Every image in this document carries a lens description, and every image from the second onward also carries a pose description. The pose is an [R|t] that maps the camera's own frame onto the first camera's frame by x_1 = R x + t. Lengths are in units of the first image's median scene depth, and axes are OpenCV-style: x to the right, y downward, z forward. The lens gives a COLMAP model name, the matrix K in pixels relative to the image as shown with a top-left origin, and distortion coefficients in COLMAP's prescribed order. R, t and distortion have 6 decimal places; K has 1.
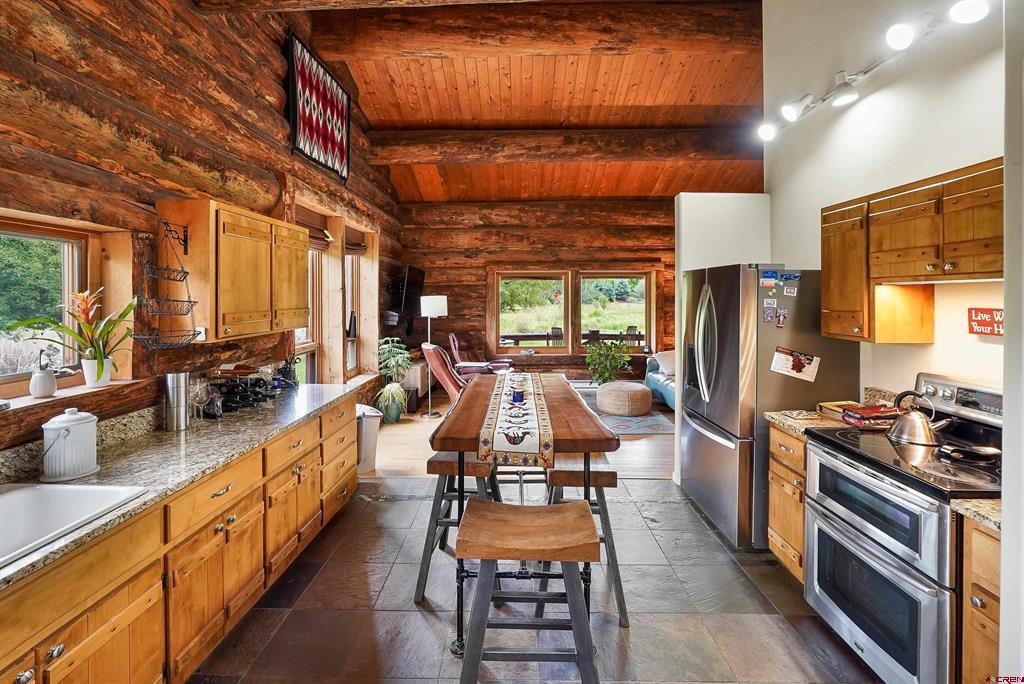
lens RADIAL K [[465.2, 0, 481.3], [0, 465.2, 298.8], [0, 0, 1]] dist [-0.032263, 0.010919]
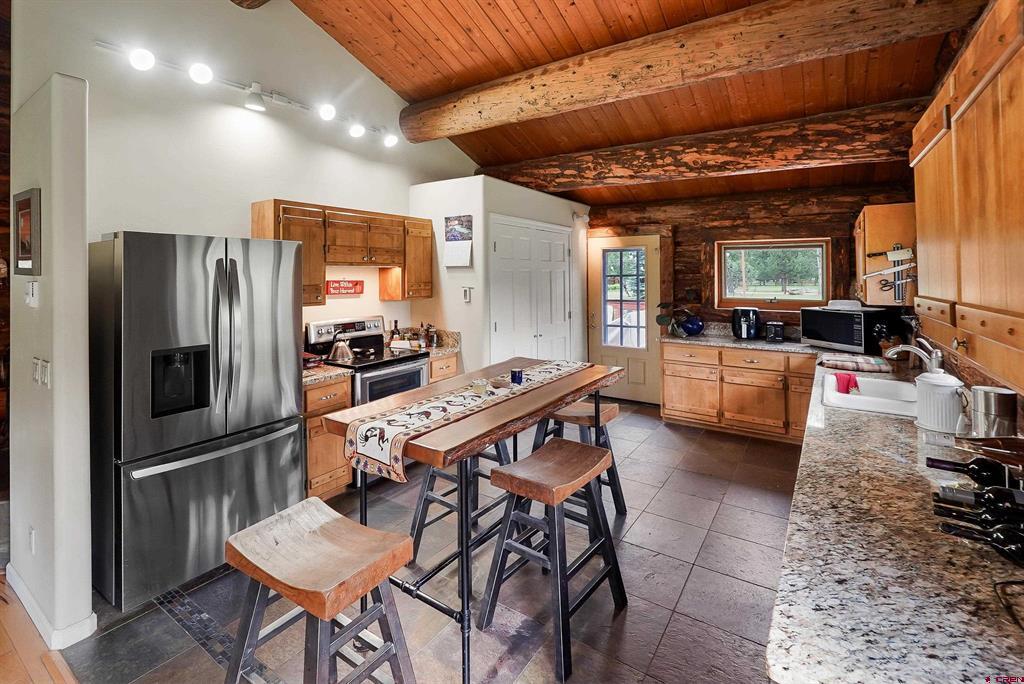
lens RADIAL K [[465.2, 0, 495.4], [0, 465.2, 266.7], [0, 0, 1]] dist [-0.032263, 0.010919]
pose [[-0.852515, 0.013374, 0.522532, -0.127072], [0.007839, 0.999887, -0.012804, -0.001440], [-0.522644, -0.006820, -0.852523, 0.600198]]
